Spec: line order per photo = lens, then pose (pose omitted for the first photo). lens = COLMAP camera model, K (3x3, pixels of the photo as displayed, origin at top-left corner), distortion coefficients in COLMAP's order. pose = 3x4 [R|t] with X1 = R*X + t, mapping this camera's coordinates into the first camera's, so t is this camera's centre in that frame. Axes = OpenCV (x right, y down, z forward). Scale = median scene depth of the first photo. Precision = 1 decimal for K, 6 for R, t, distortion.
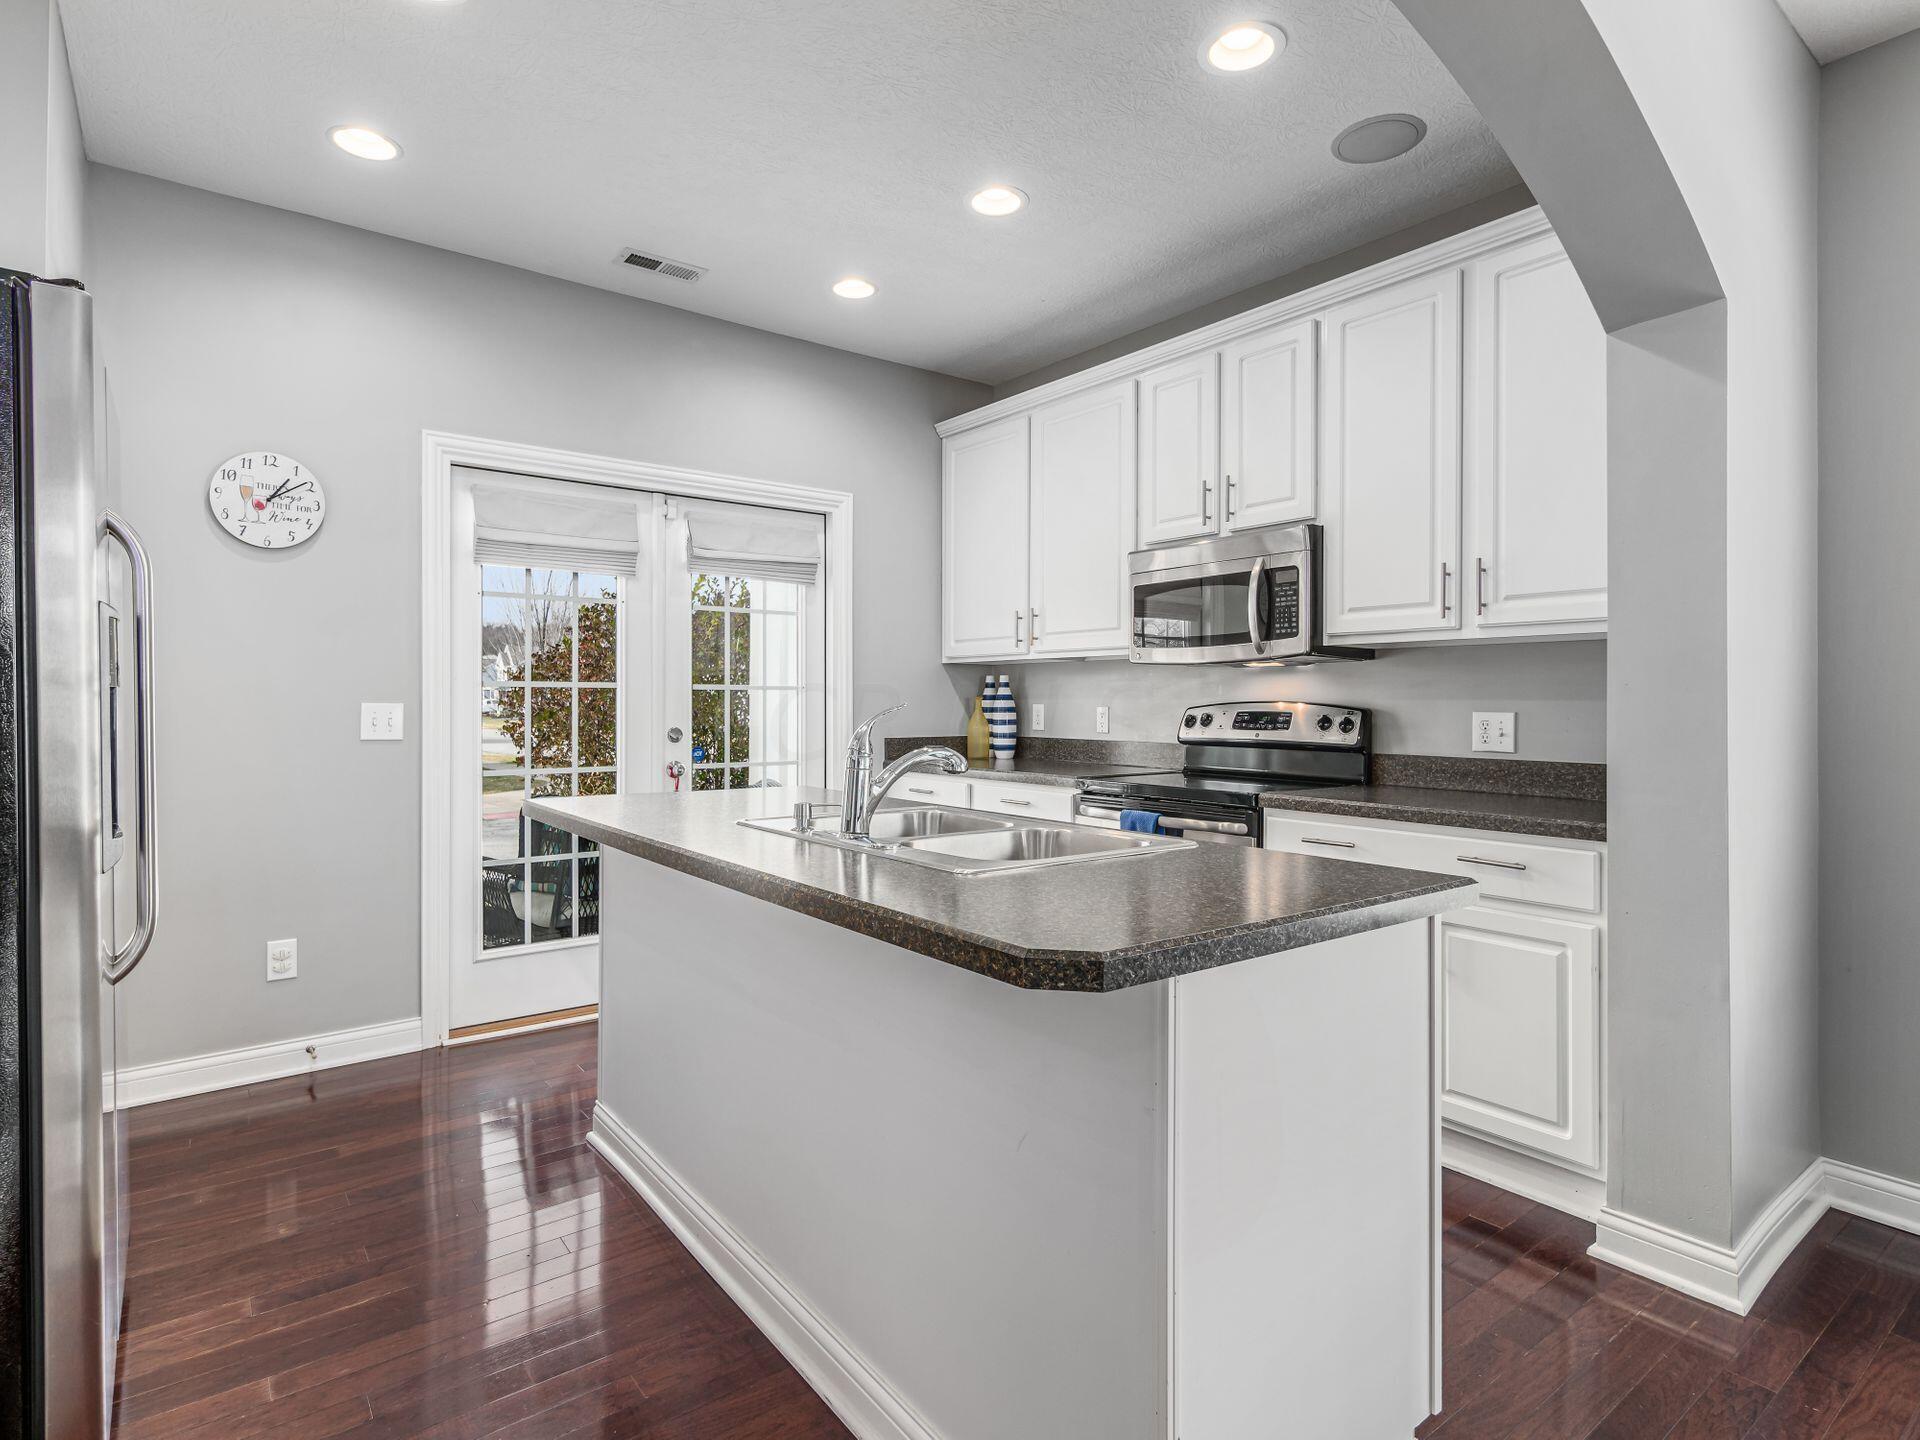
lens RADIAL K [[1001.5, 0, 960.0], [0, 1001.5, 720.0], [0, 0, 1]] dist [-0.000338, 0.000295]
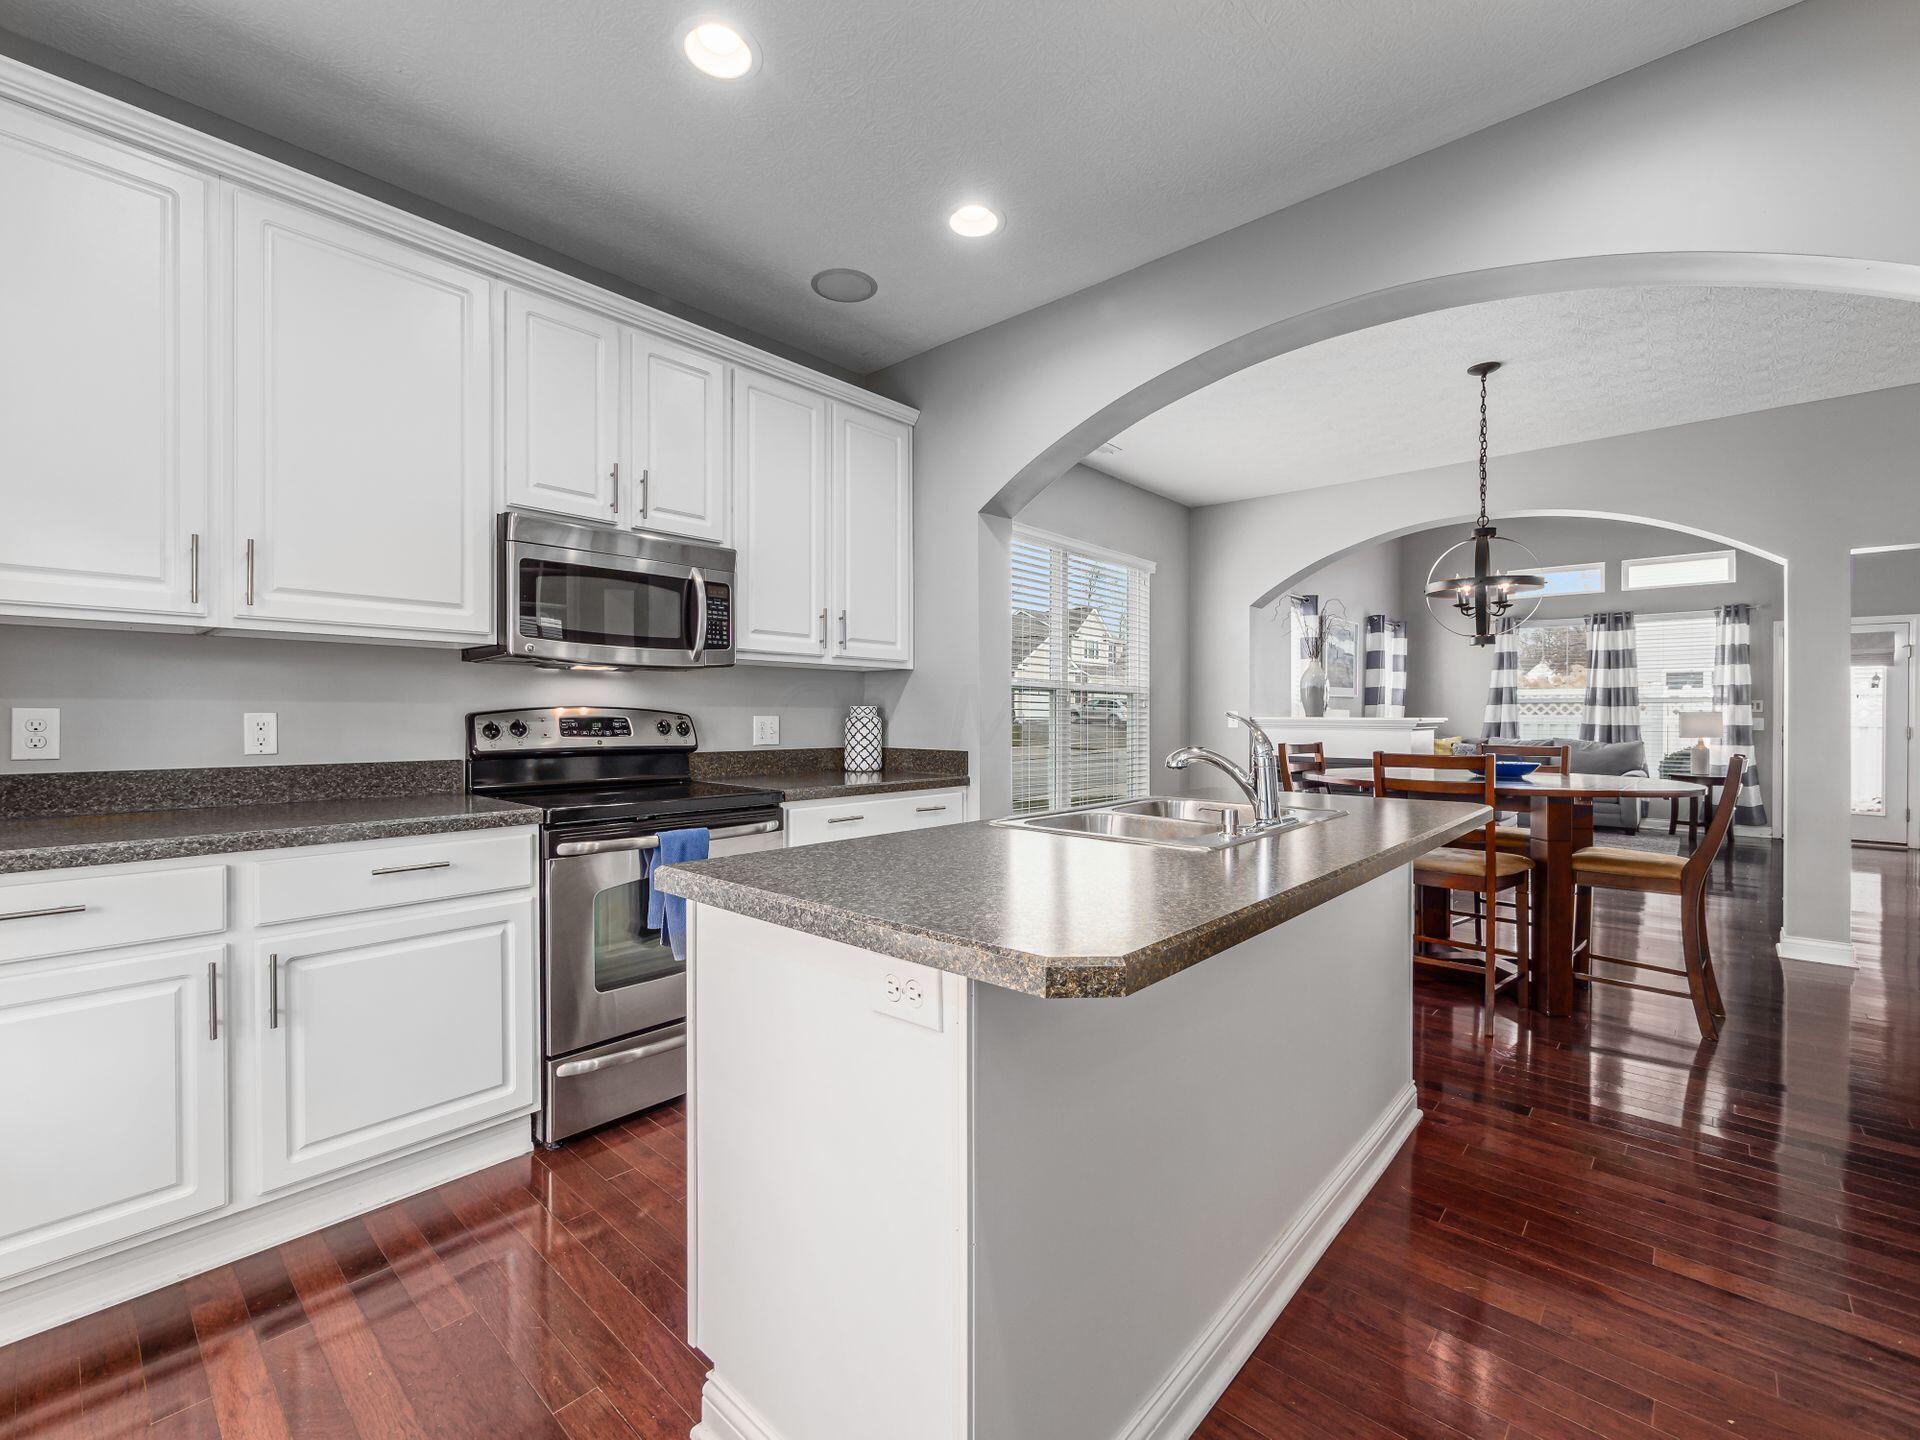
lens RADIAL K [[839.7, 0, 960.0], [0, 839.7, 720.0], [0, 0, 1]] dist [0.001801, 0.000210]
pose [[-0.181797, -0.011966, 0.983263, -0.530117], [0.012087, 0.999823, 0.014402, -0.012837], [-0.983262, 0.014503, -0.181620, 0.785405]]
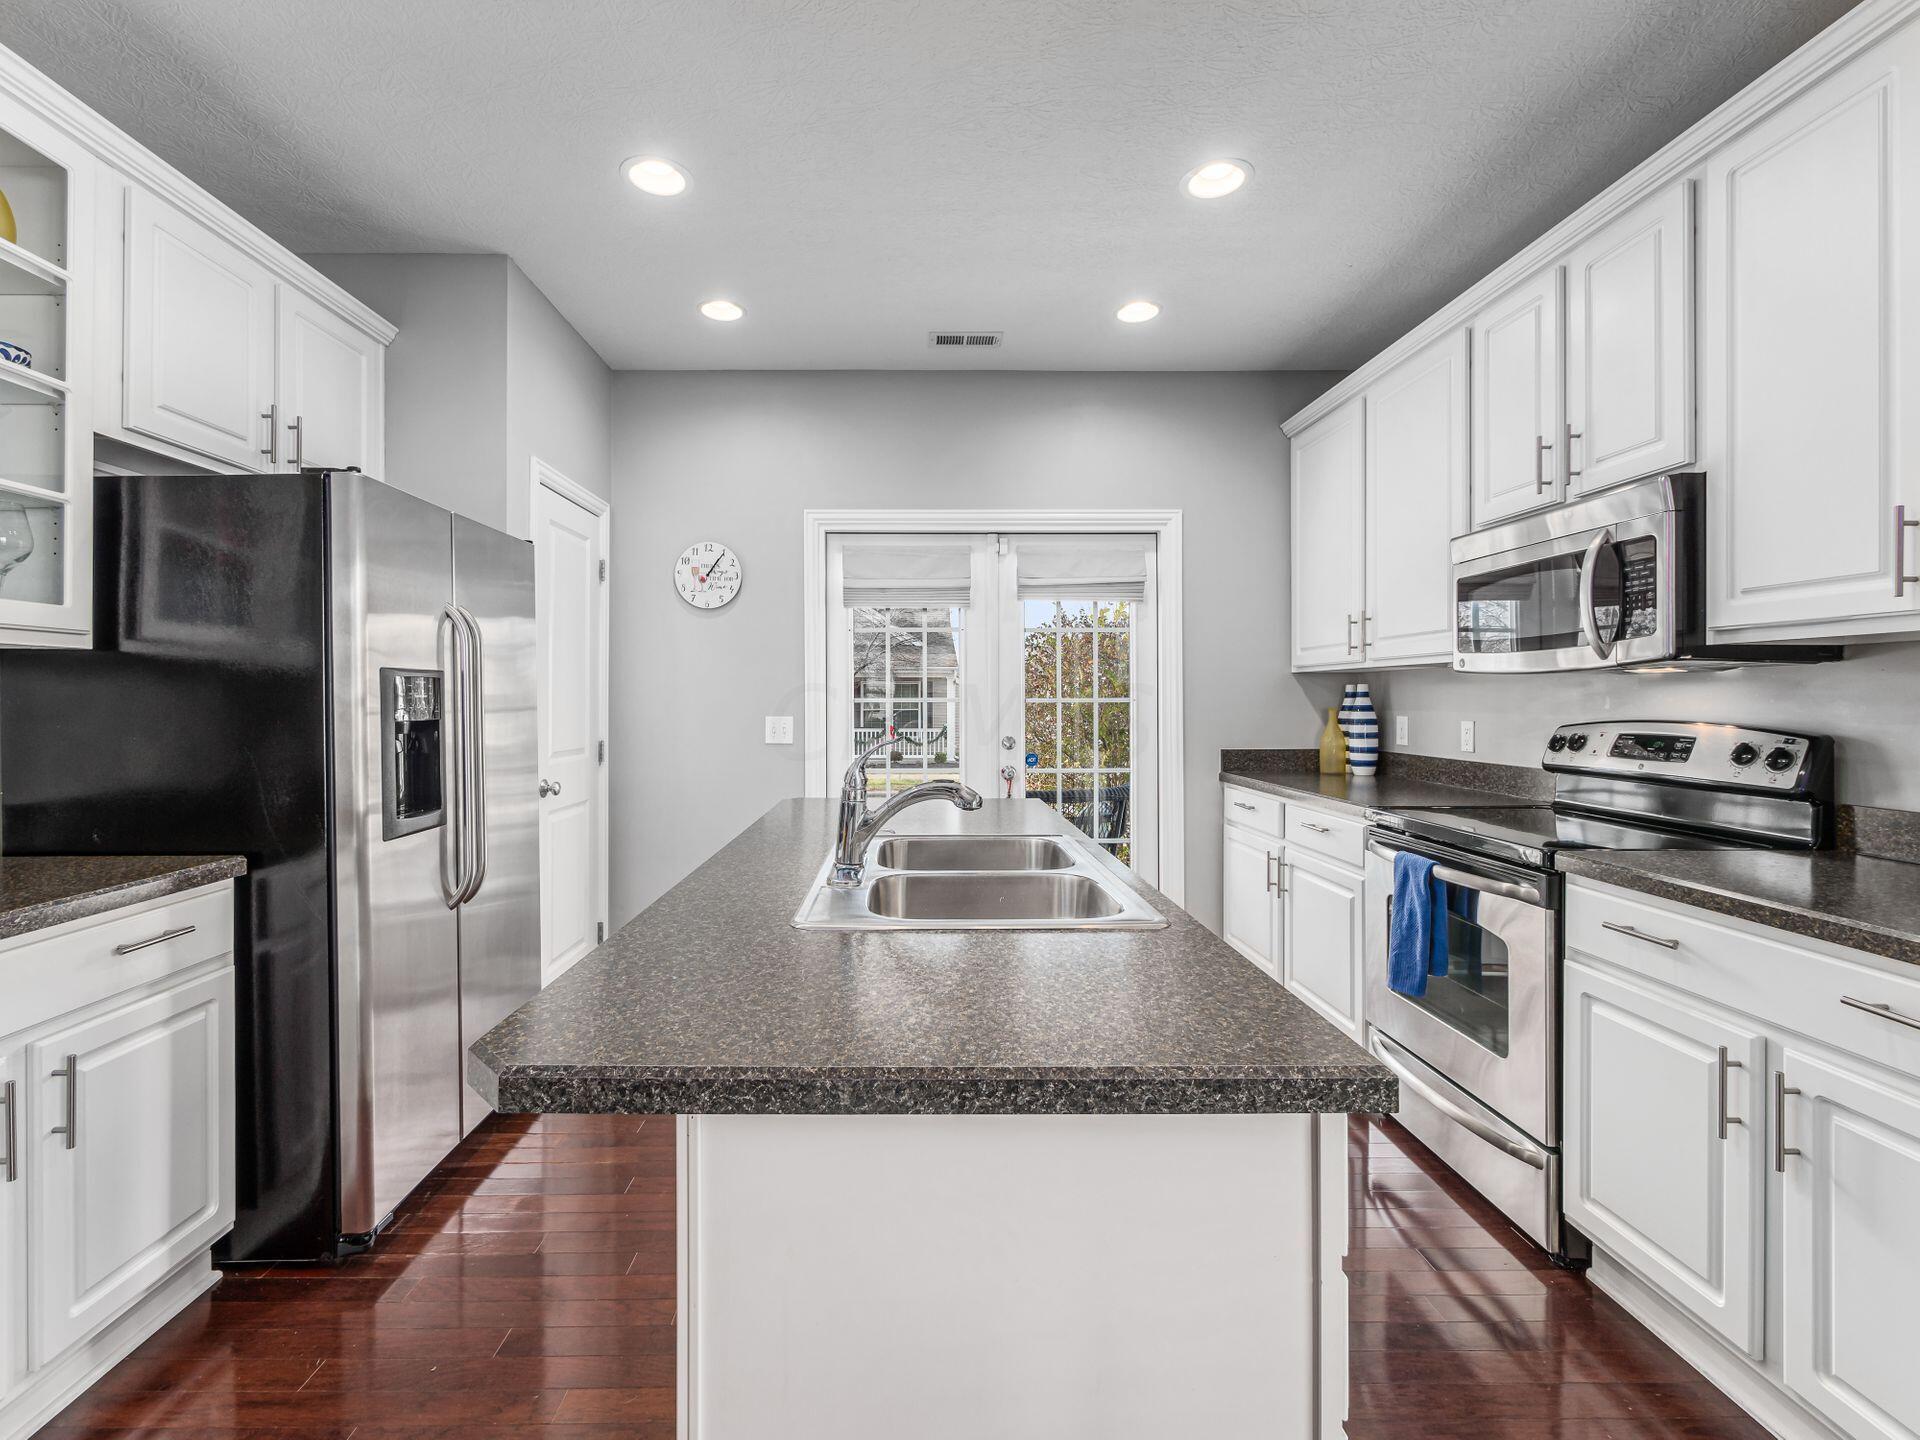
lens RADIAL K [[857.5, 0, 920.9], [0, 857.5, 701.2], [0, 0, 1]] dist [-0.000339, -0.000448]
pose [[0.801865, -0.004032, -0.597492, 0.241596], [-0.005147, 0.999894, -0.013655, -0.020898], [0.597483, 0.014025, 0.801759, 0.171776]]
